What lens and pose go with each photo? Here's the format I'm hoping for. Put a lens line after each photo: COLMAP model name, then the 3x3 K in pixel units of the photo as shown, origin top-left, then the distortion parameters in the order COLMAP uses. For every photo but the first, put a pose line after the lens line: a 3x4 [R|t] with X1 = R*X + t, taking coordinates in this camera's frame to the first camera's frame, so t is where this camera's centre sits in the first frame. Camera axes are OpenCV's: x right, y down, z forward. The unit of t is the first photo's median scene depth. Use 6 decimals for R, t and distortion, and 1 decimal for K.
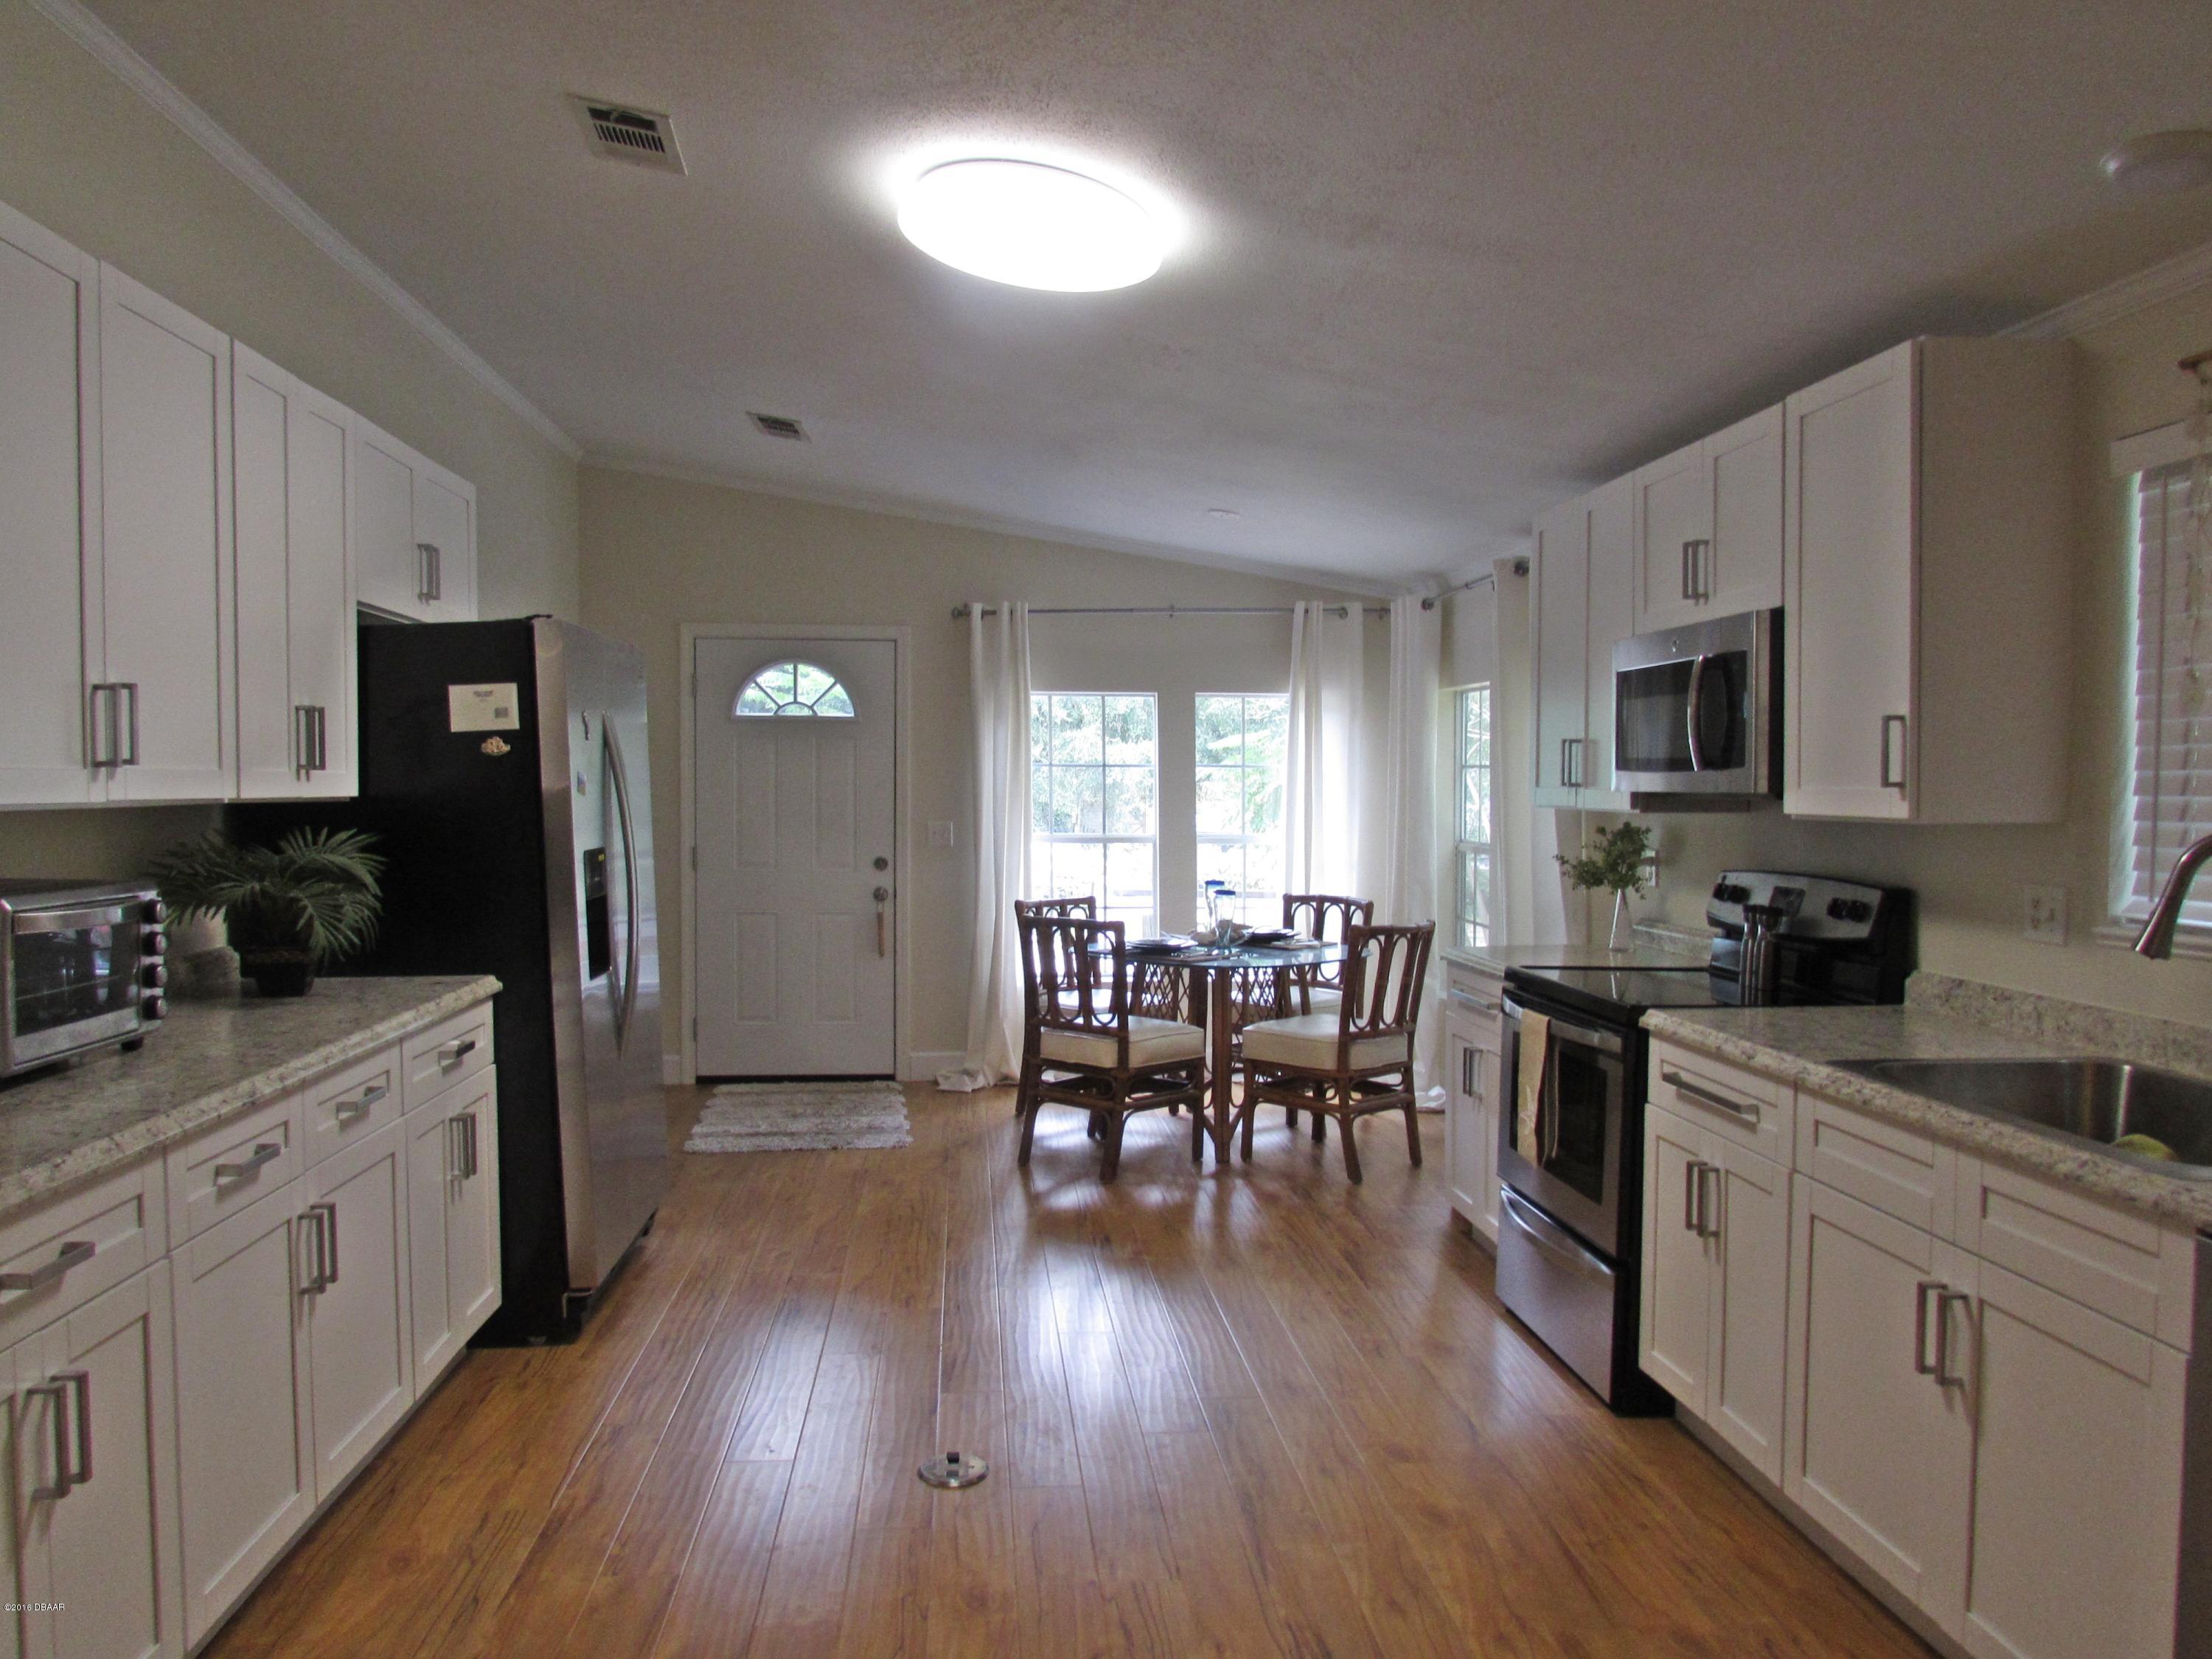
lens RADIAL K [[1512.7, 0, 1108.0], [0, 1512.7, 840.0], [0, 0, 1]] dist [-0.062804, 0.003699]
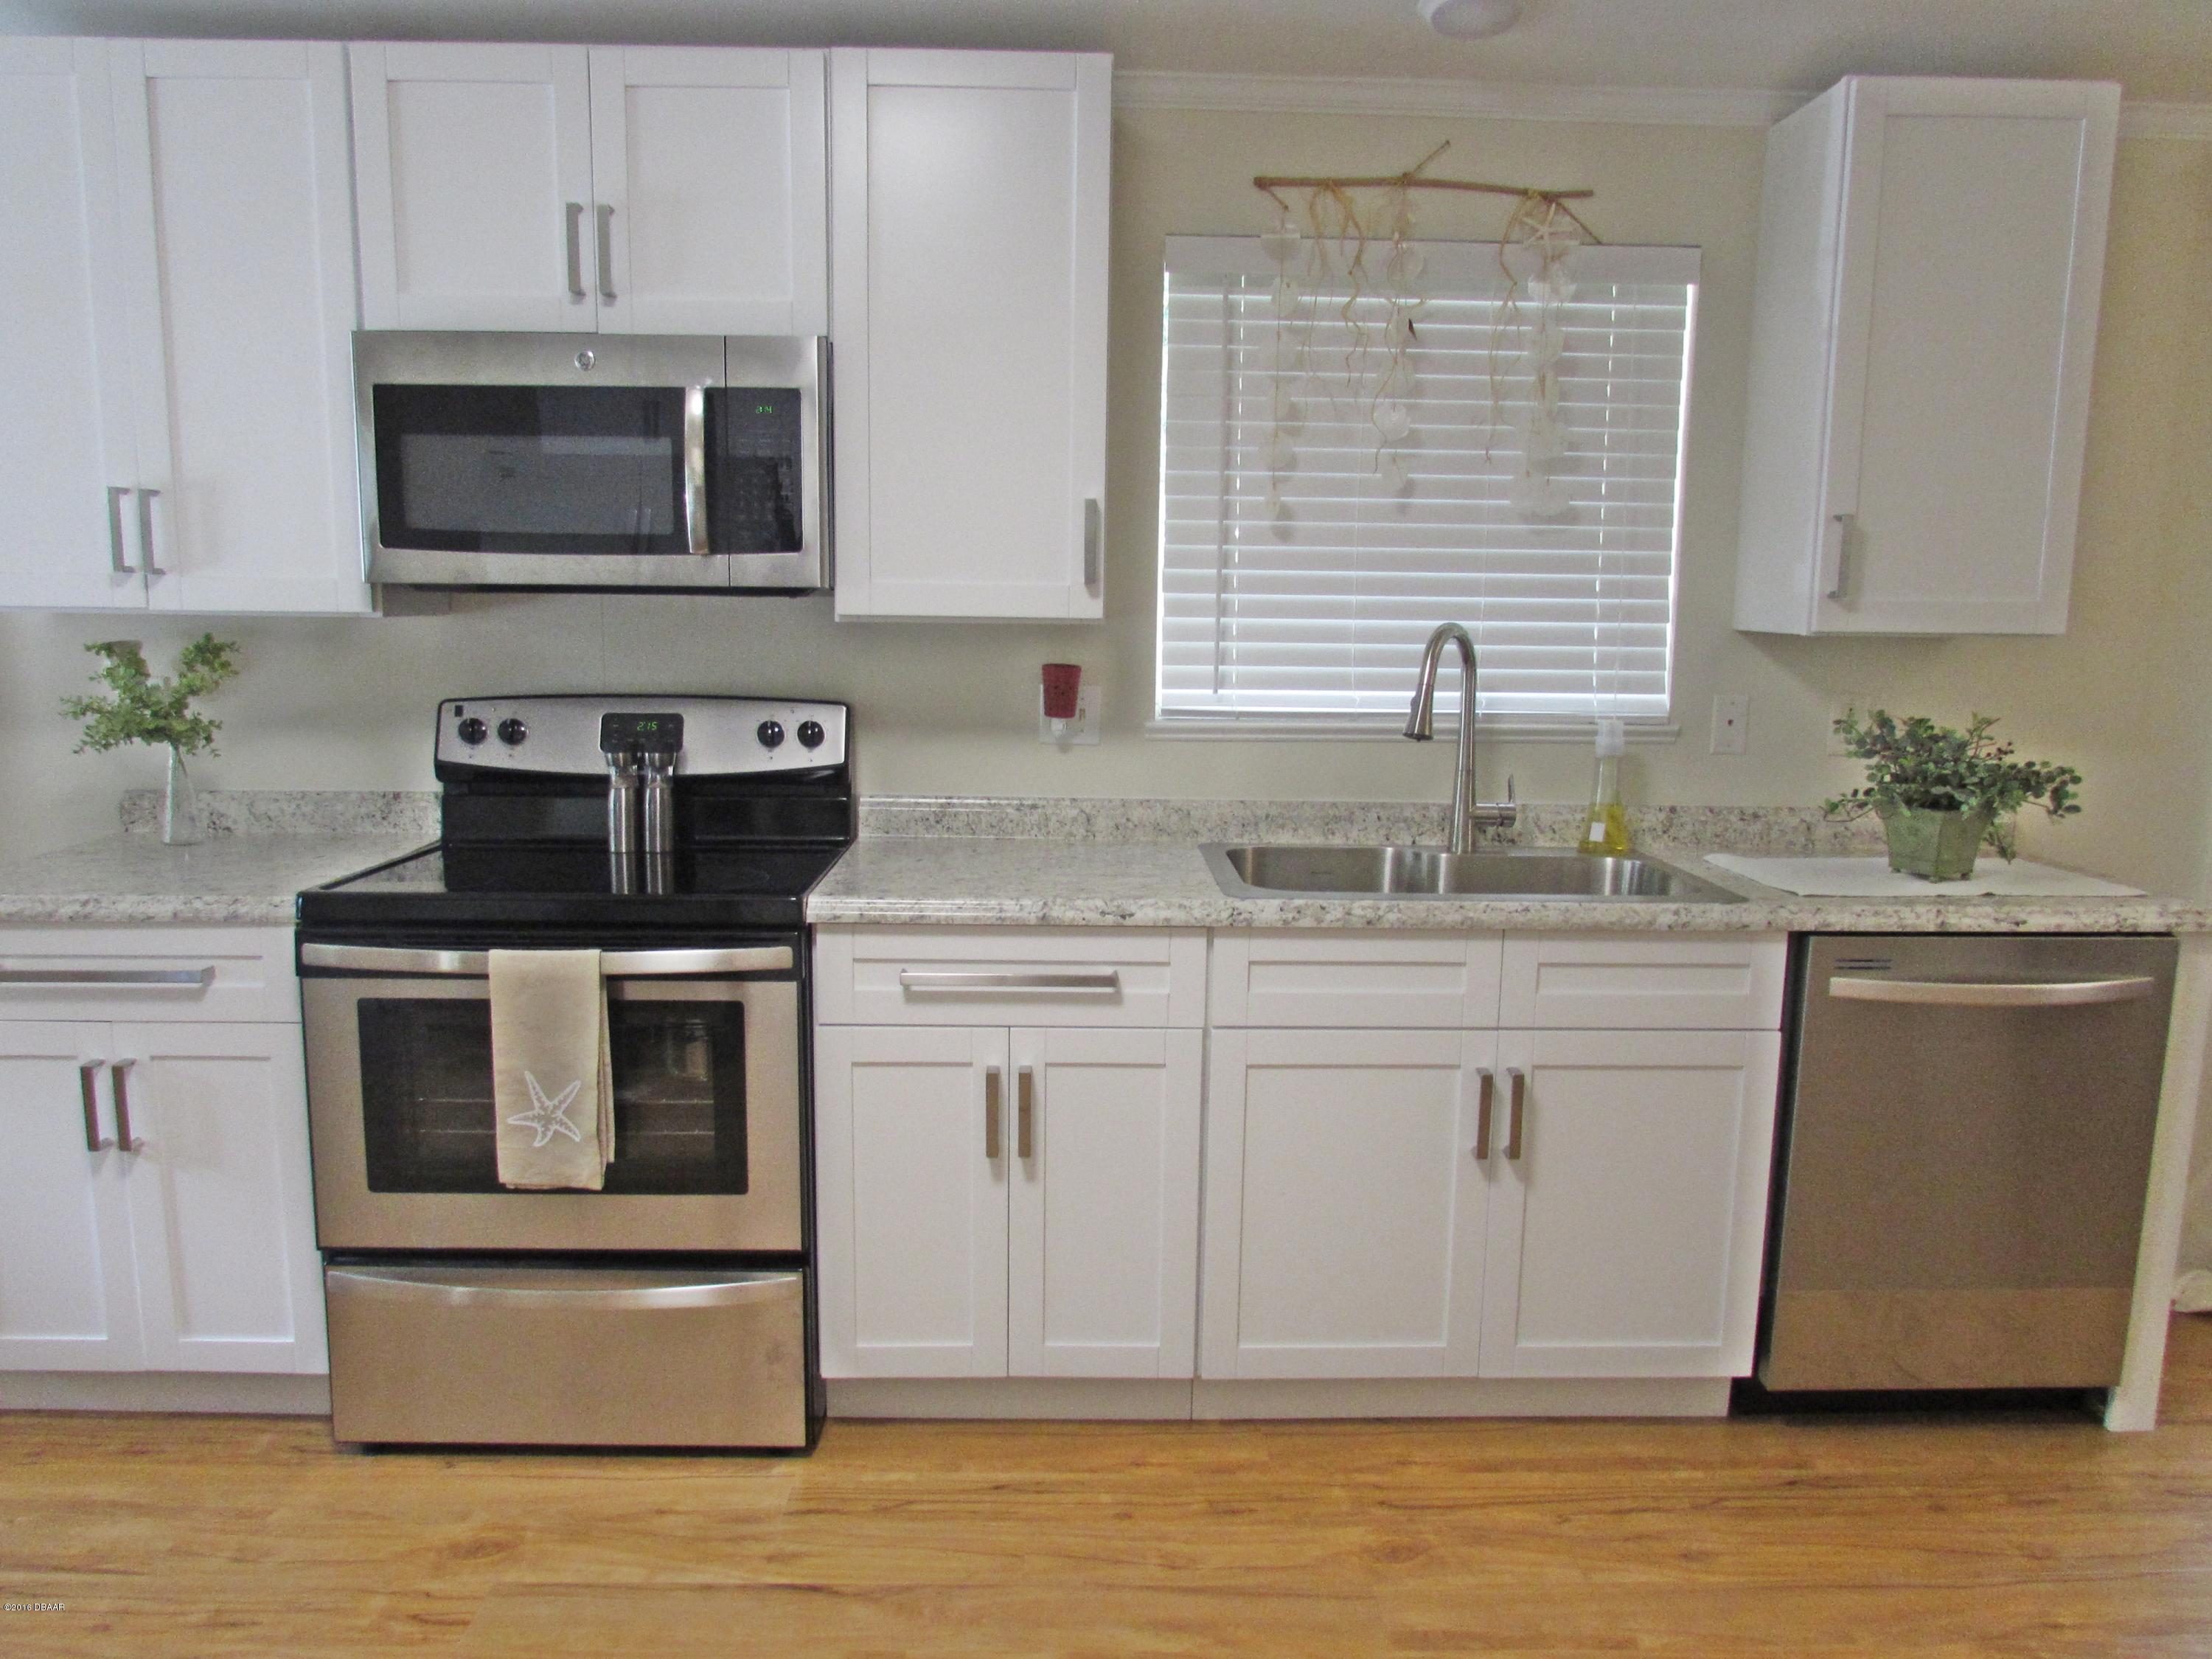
lens RADIAL K [[1512.7, 0, 1108.0], [0, 1512.7, 840.0], [0, 0, 1]] dist [-0.062804, 0.003699]
pose [[0.064598, -0.156654, 0.985539, -0.204644], [0.020886, 0.987597, 0.155612, -0.012962], [-0.997693, 0.010532, 0.067069, 0.515551]]
